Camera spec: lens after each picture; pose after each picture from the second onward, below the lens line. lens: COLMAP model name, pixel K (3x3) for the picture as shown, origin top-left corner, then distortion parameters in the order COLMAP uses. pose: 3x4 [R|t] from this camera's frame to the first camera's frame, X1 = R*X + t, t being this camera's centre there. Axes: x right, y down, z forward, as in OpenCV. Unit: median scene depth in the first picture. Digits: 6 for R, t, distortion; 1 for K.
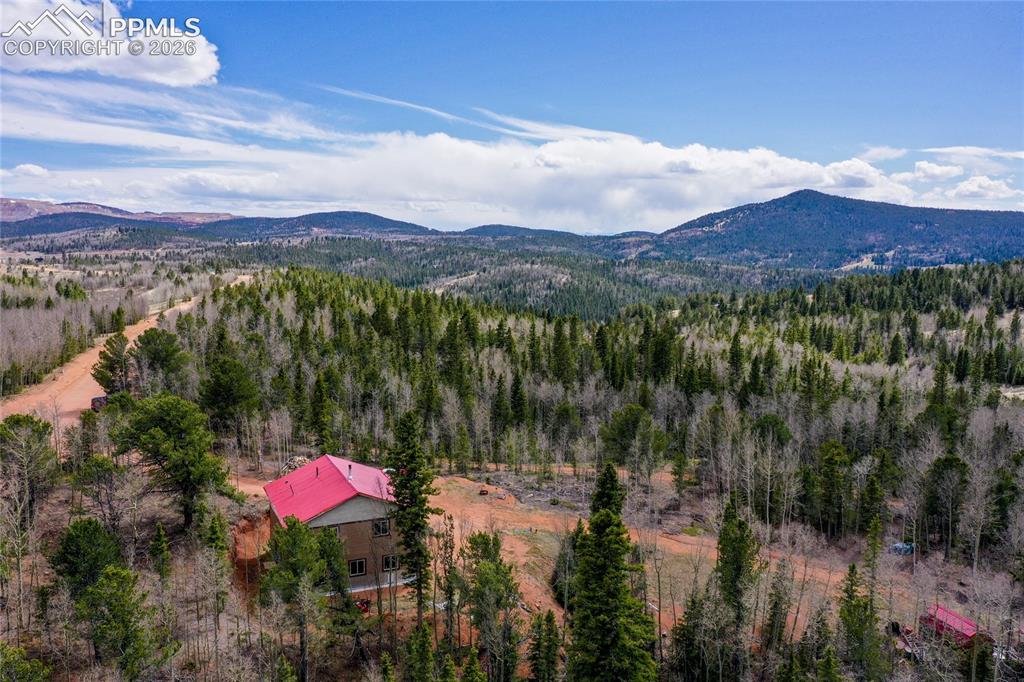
lens RADIAL K [[956.1, 0, 512.0], [0, 956.1, 341.0], [0, 0, 1]] dist [-0.005772, 0.004174]
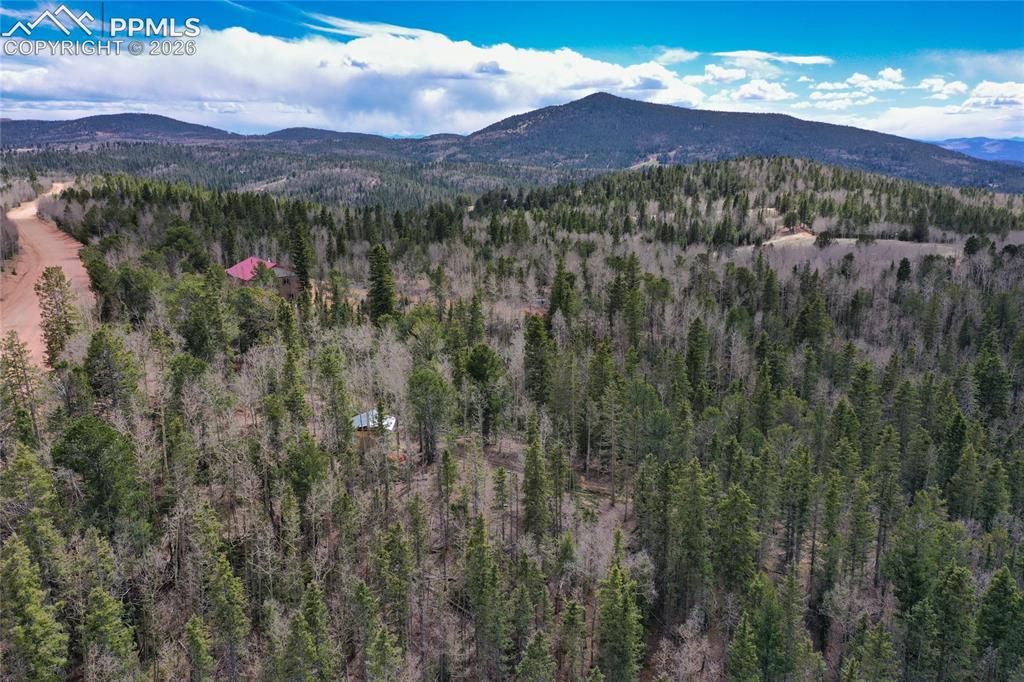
lens RADIAL K [[1041.5, 0, 512.9], [0, 1041.5, 358.7], [0, 0, 1]] dist [-0.010580, 0.037068]
pose [[0.983177, -0.046255, 0.176700, -0.004383], [0.028272, 0.994283, 0.102967, 0.011385], [-0.180452, -0.096239, 0.978864, -0.124354]]
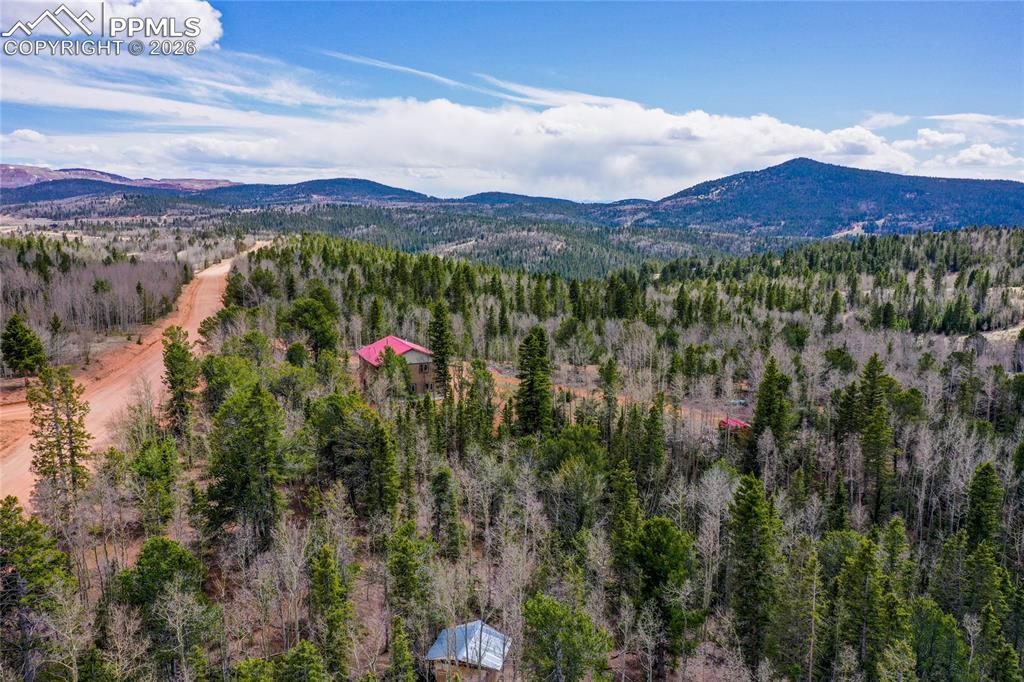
lens RADIAL K [[999.5, 0, 446.1], [0, 999.5, 339.4], [0, 0, 1]] dist [0.000207, 0.003117]
pose [[0.997859, 0.009804, -0.064658, 0.002725], [-0.008056, 0.999596, 0.027241, 0.006895], [0.064899, -0.026662, 0.997536, -0.077818]]
